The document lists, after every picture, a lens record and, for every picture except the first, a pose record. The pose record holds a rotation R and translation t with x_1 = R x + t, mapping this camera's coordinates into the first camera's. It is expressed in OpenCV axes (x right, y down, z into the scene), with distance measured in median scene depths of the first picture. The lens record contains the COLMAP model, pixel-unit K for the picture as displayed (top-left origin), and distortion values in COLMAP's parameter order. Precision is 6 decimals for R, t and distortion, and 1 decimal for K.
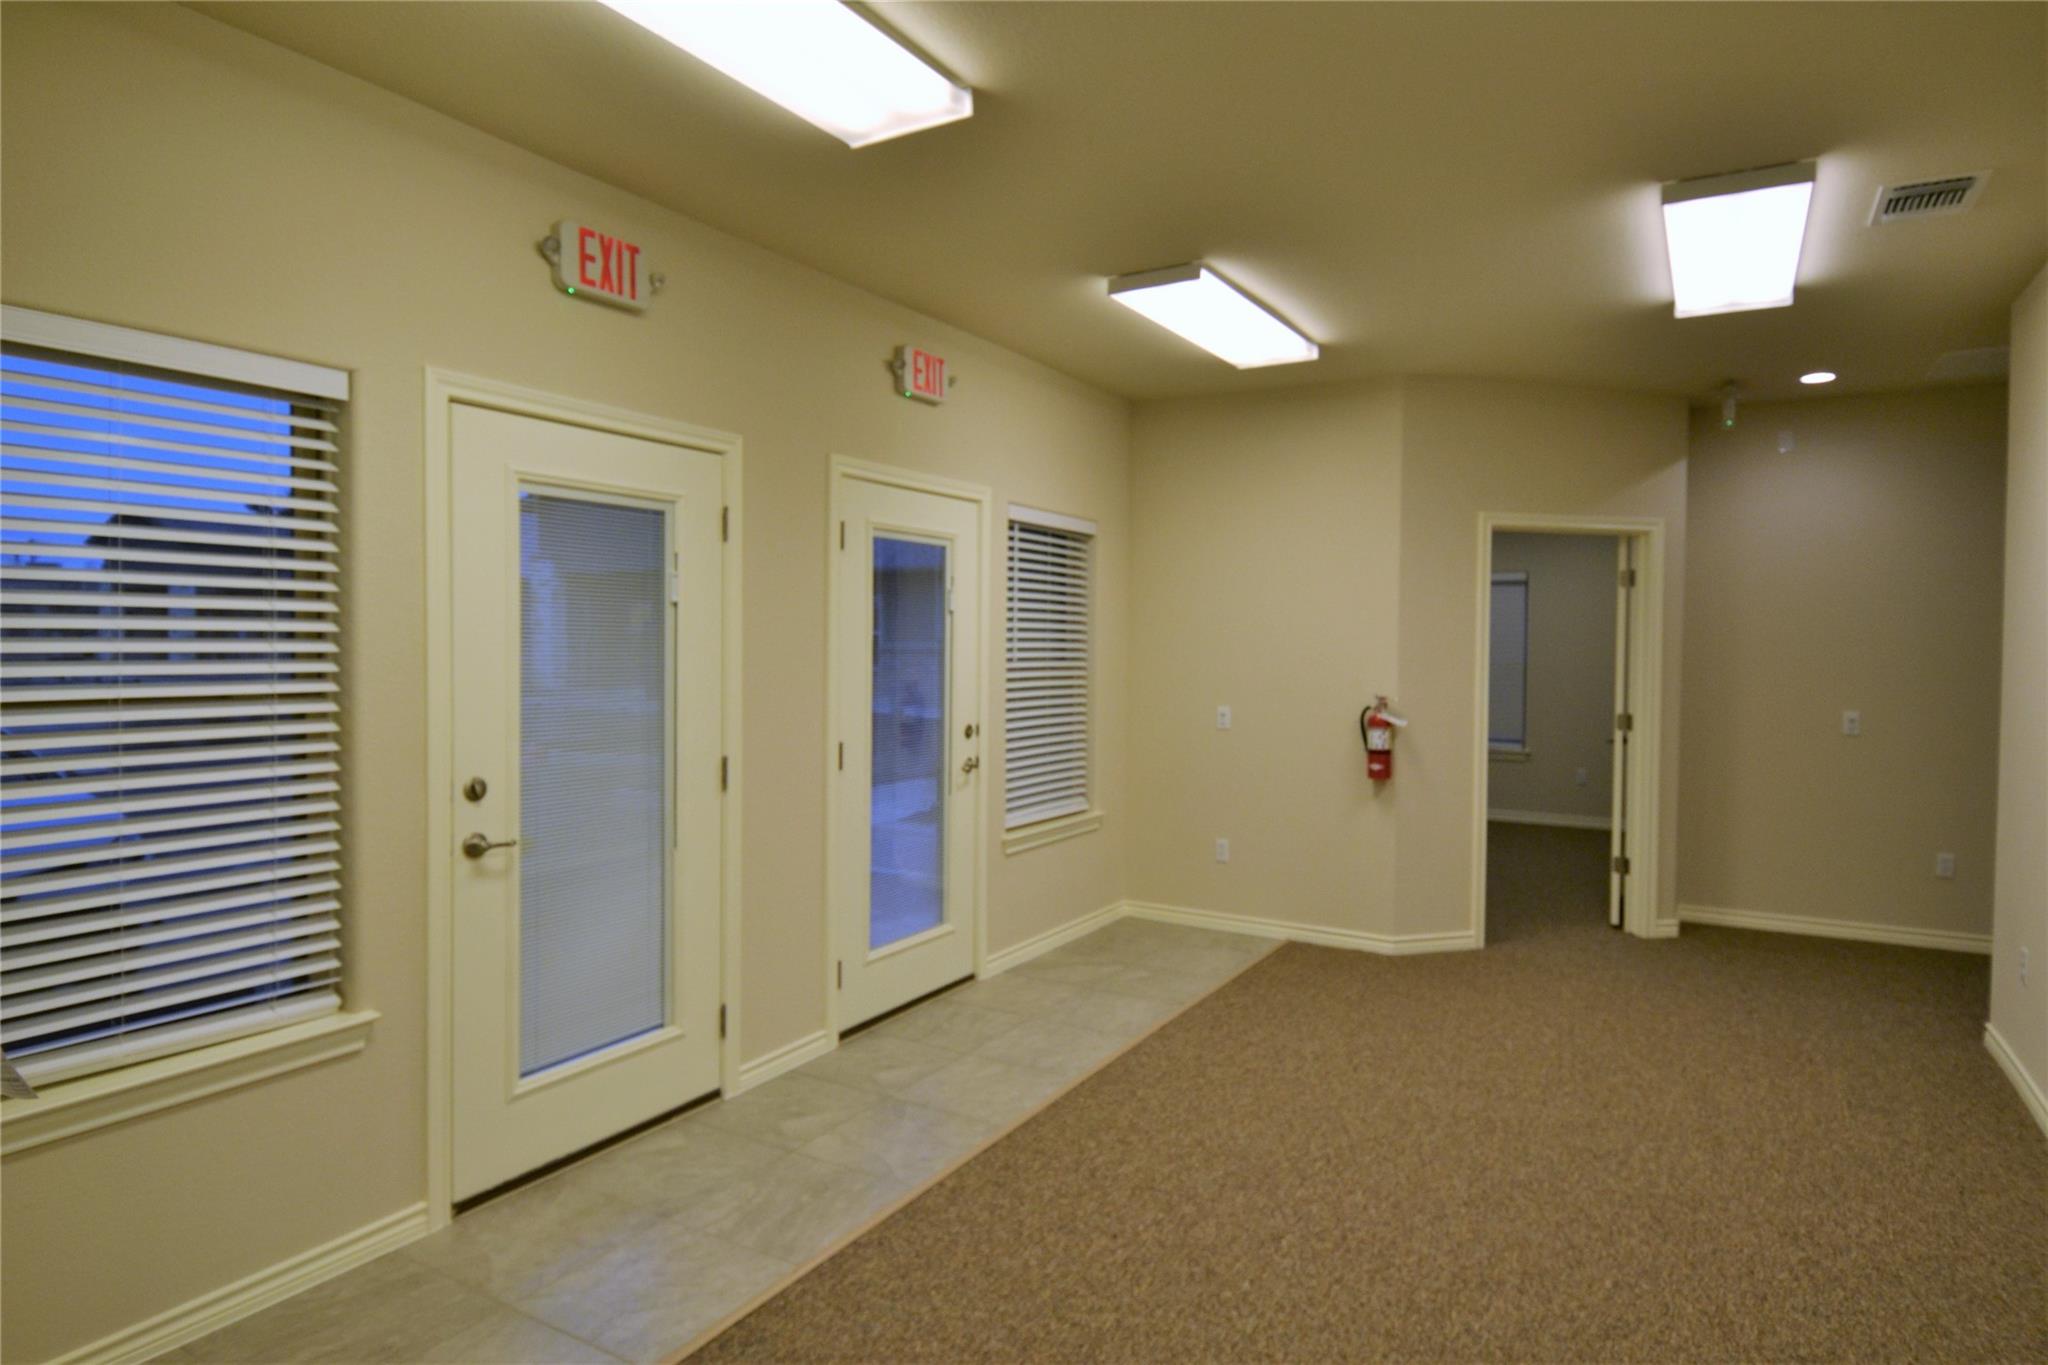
lens RADIAL K [[1152.4, 0, 1035.2], [0, 1152.4, 667.8], [0, 0, 1]] dist [0.028393, -0.033145]
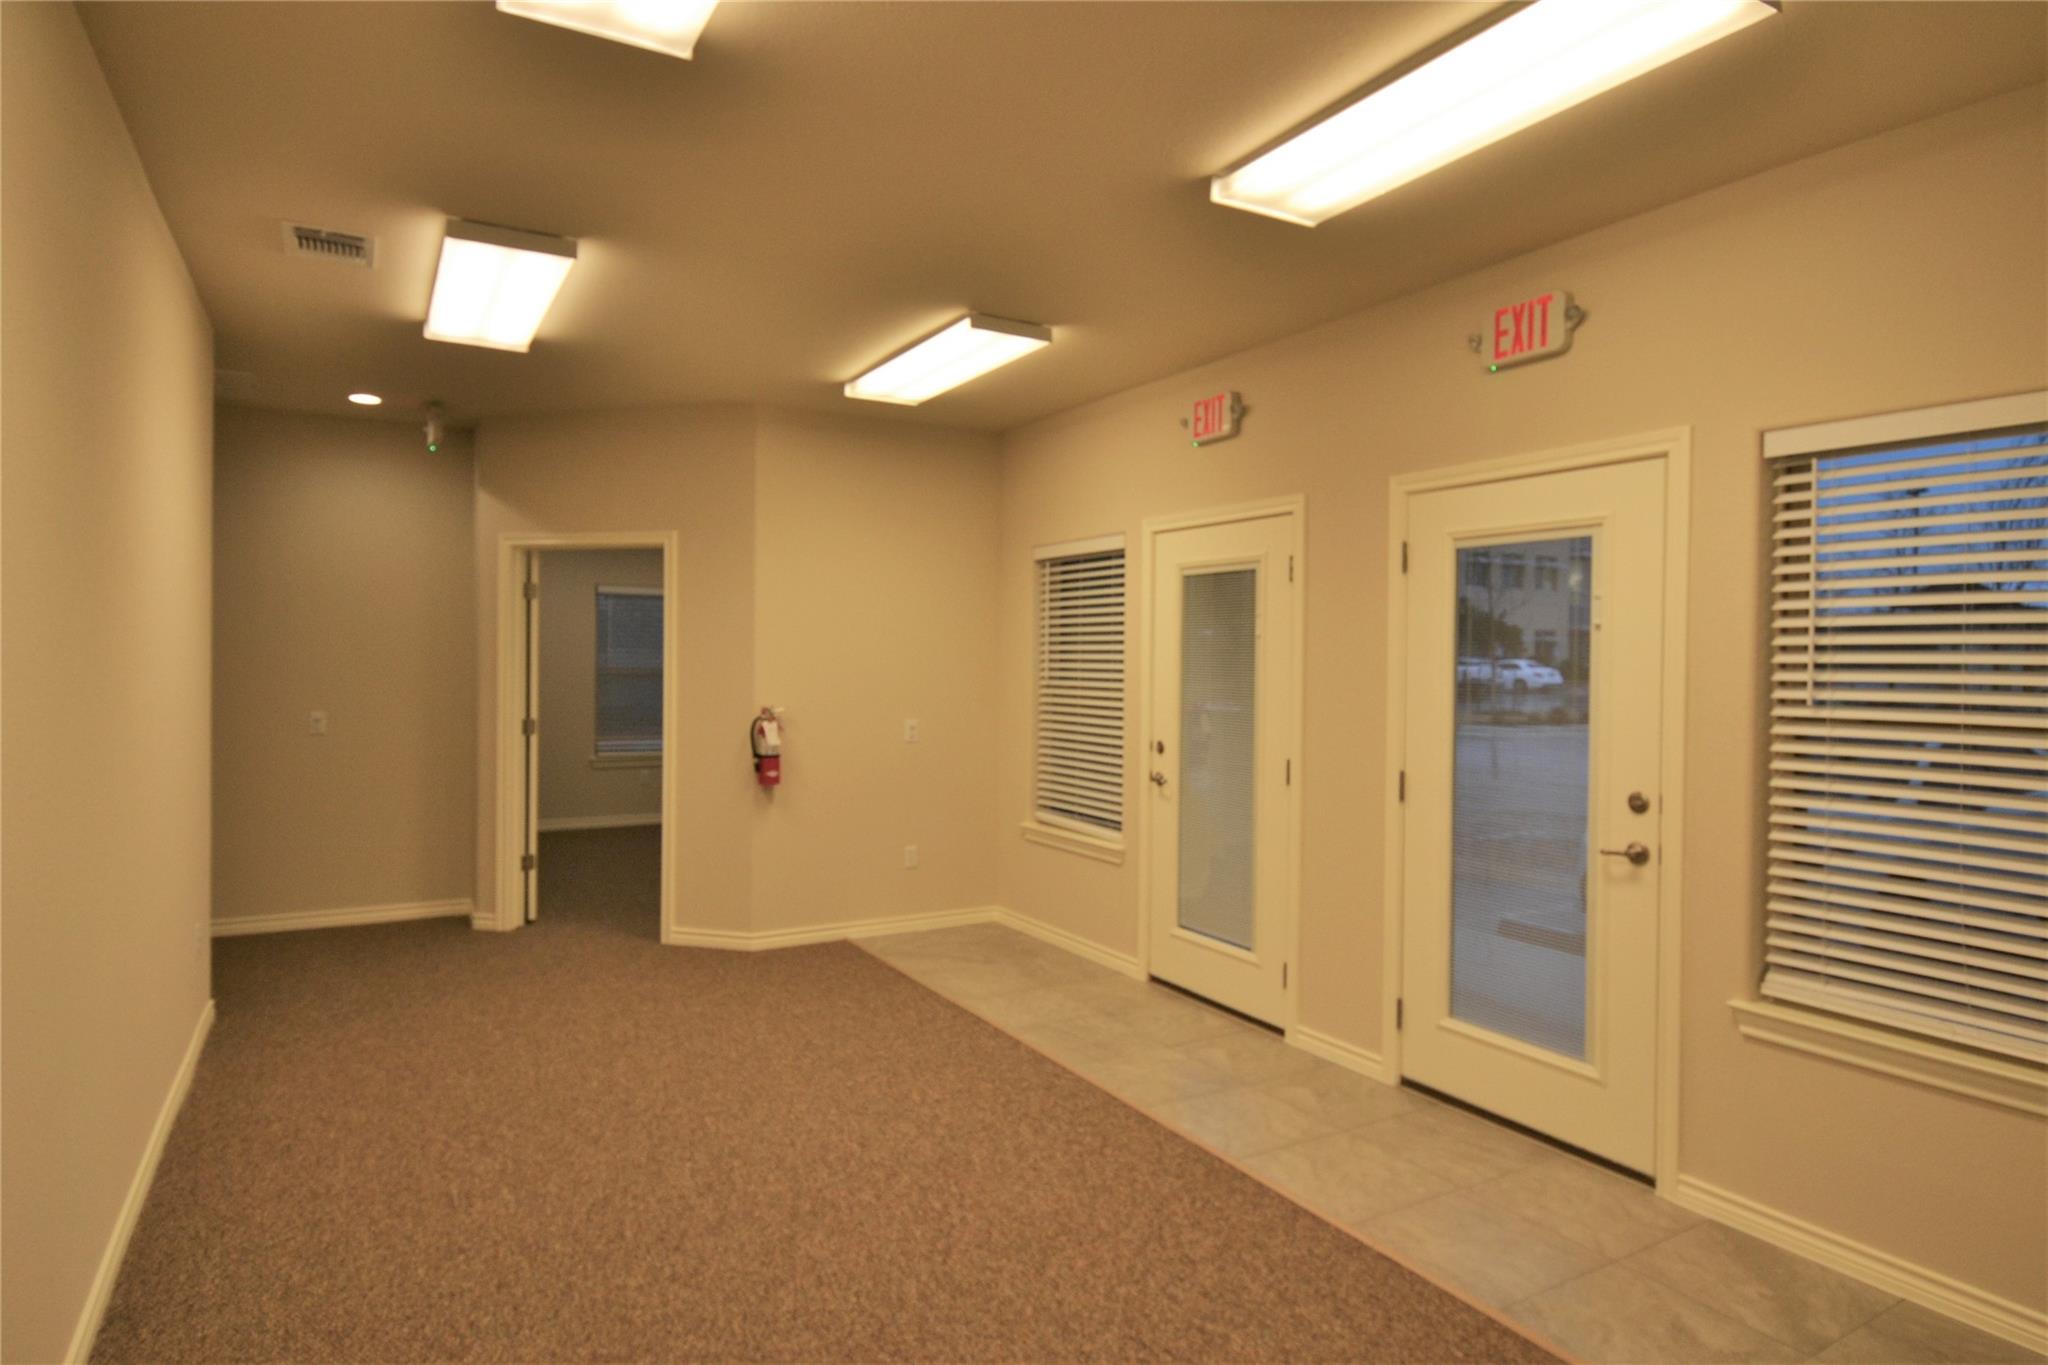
lens RADIAL K [[1152.4, 0, 1035.2], [0, 1152.4, 667.8], [0, 0, 1]] dist [0.028393, -0.033145]
pose [[-0.485608, -0.007179, -0.874147, 1.039763], [-0.035639, 0.999297, 0.011592, -0.027313], [0.873450, 0.036783, -0.485522, 1.512595]]
